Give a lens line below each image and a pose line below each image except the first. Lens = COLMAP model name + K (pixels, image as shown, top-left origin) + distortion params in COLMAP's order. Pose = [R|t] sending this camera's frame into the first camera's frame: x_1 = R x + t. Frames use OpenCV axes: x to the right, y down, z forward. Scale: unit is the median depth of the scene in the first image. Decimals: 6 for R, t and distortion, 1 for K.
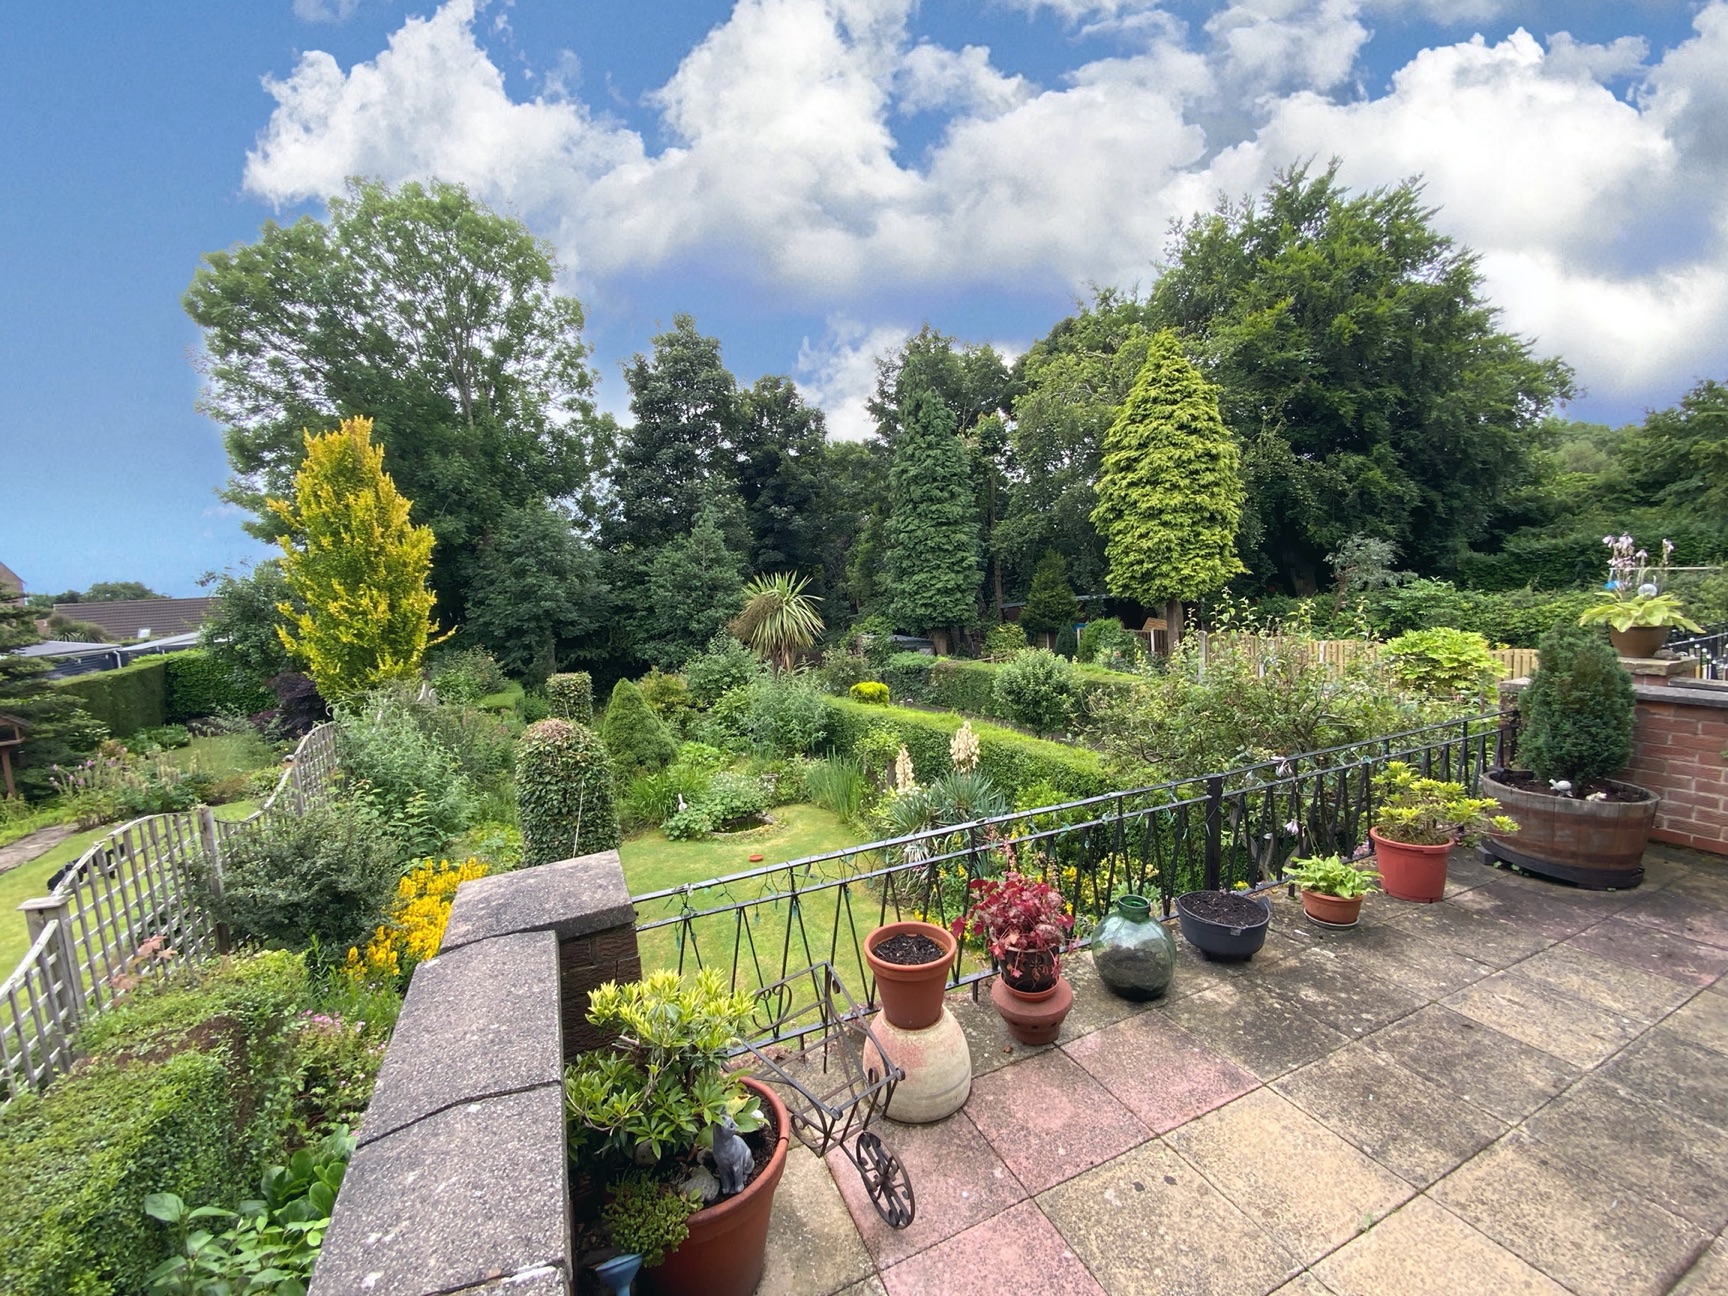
lens RADIAL K [[702.7, 0, 865.8], [0, 702.7, 640.0], [0, 0, 1]] dist [0.040907, -0.028029]
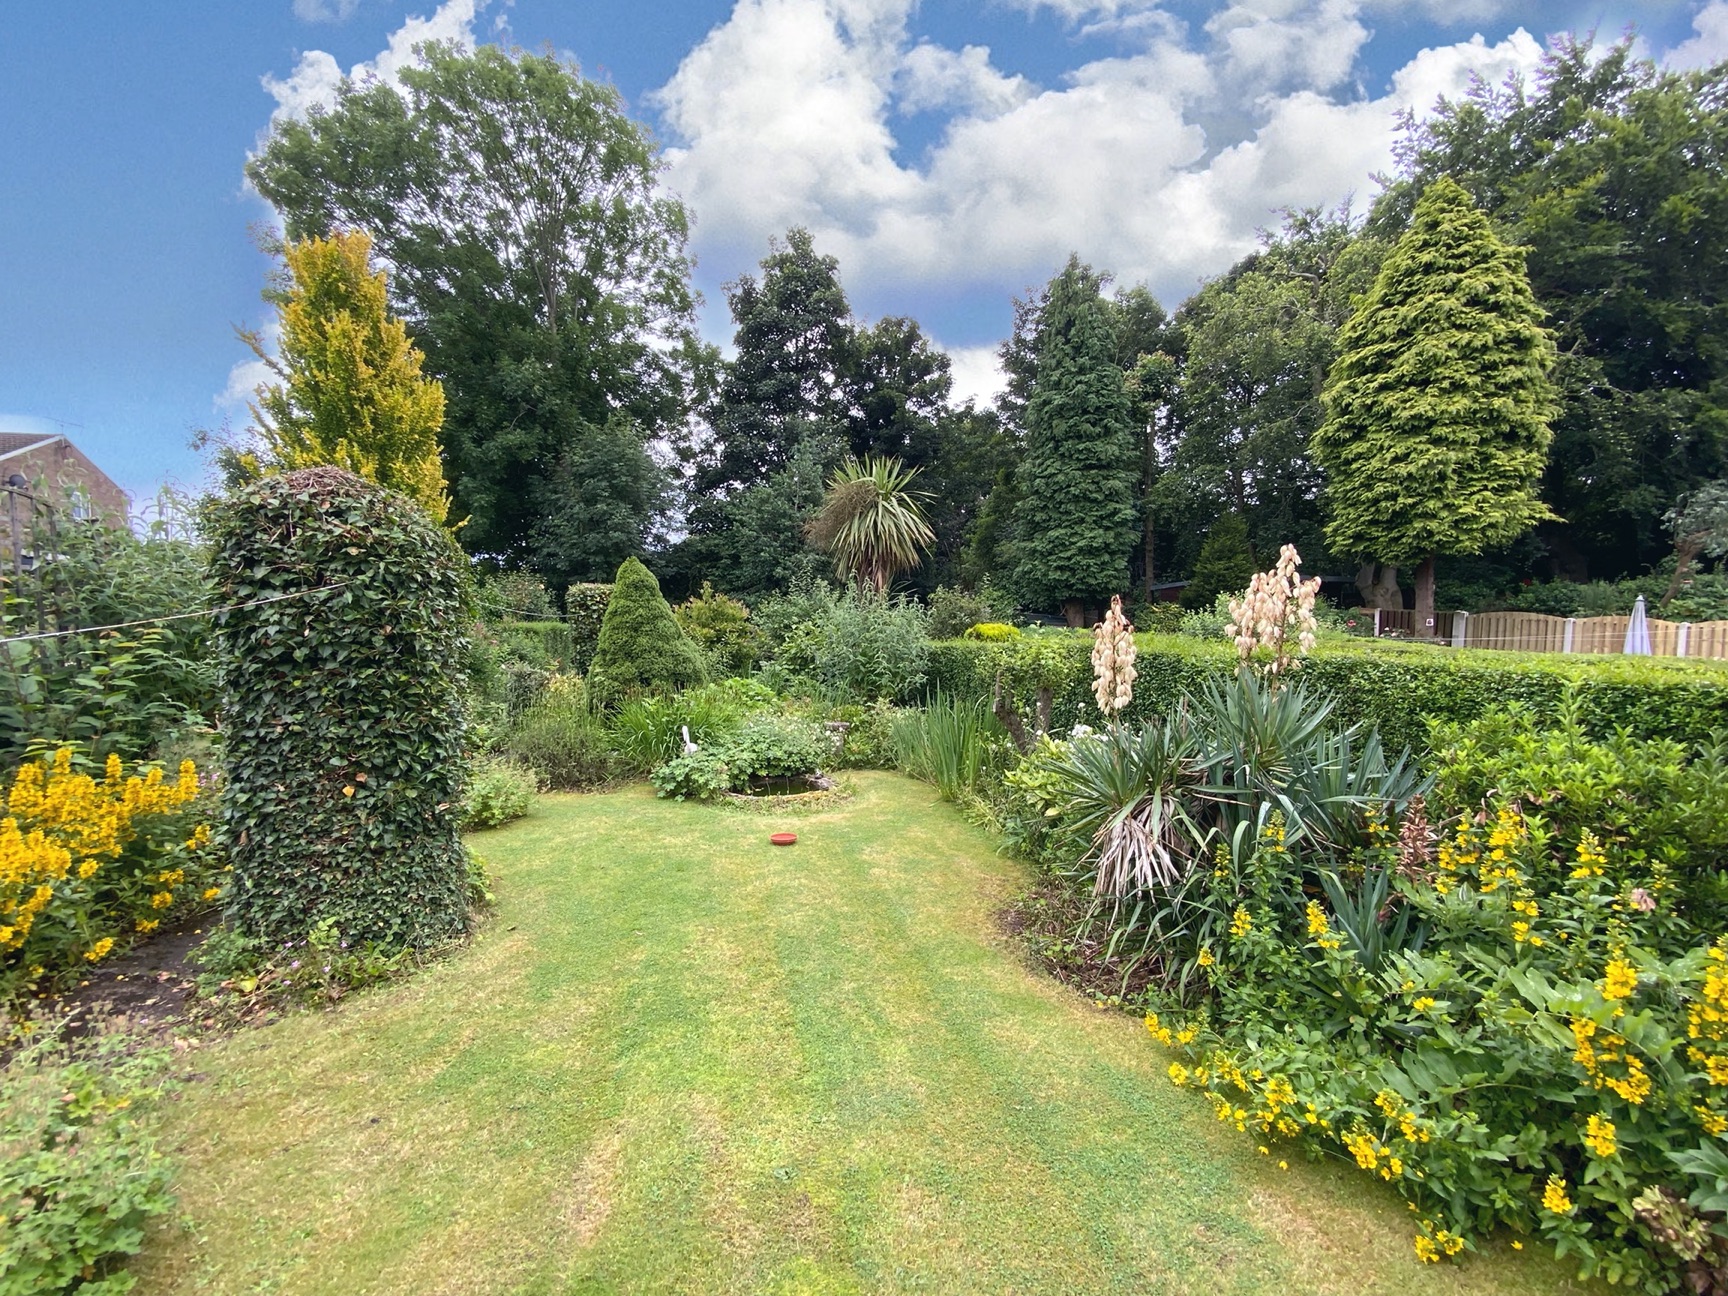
lens RADIAL K [[690.3, 0, 862.9], [0, 690.3, 656.5], [0, 0, 1]] dist [0.003478, -0.007764]
pose [[0.985221, 0.069956, -0.156350, -0.011104], [-0.069781, 0.997540, 0.006615, 0.079484], [0.156428, 0.004393, 0.987680, 0.238726]]
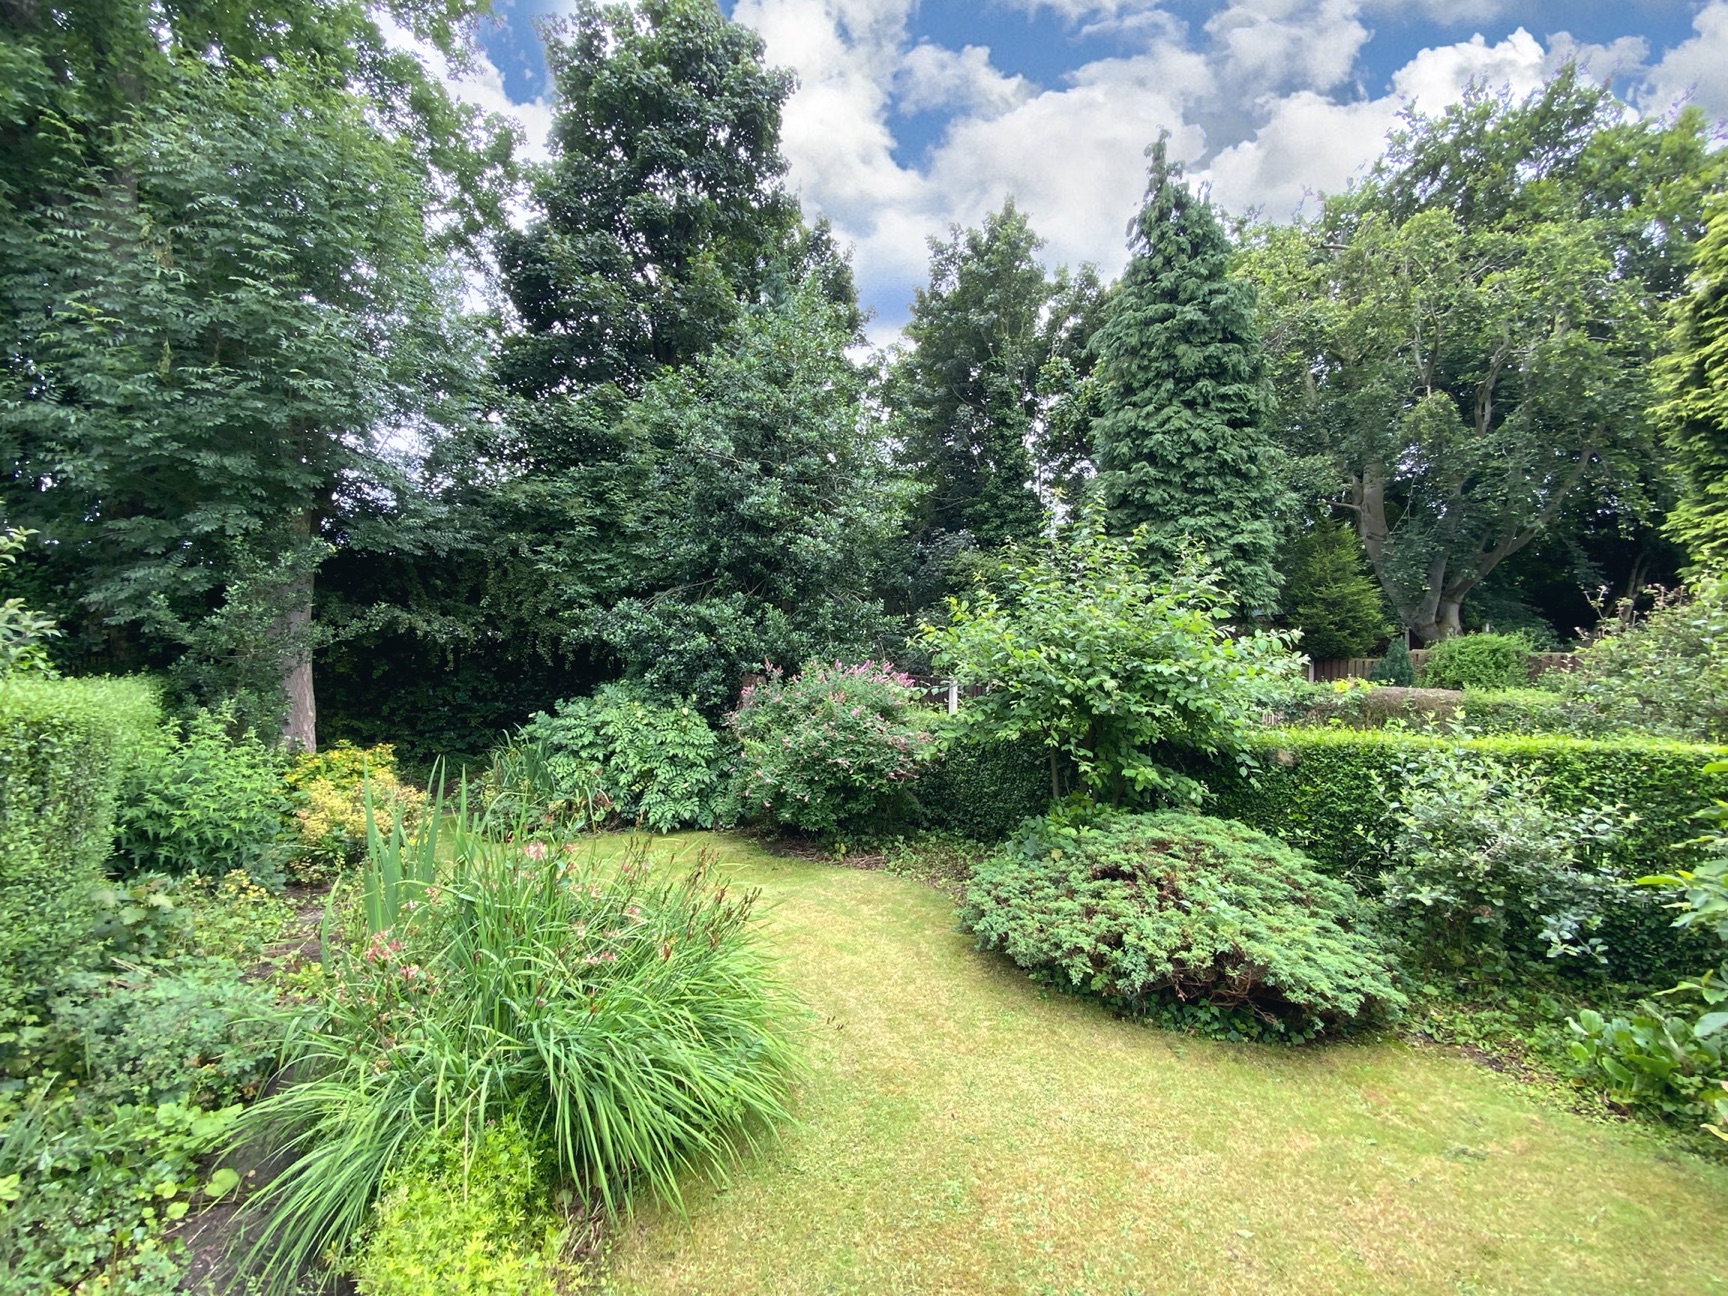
lens RADIAL K [[702.7, 0, 865.8], [0, 702.7, 640.0], [0, 0, 1]] dist [0.040907, -0.028029]
pose [[0.952078, 0.057443, 0.300414, -0.372309], [-0.020965, 0.992152, -0.123267, 0.076115], [-0.305137, 0.111061, 0.945810, 0.783808]]
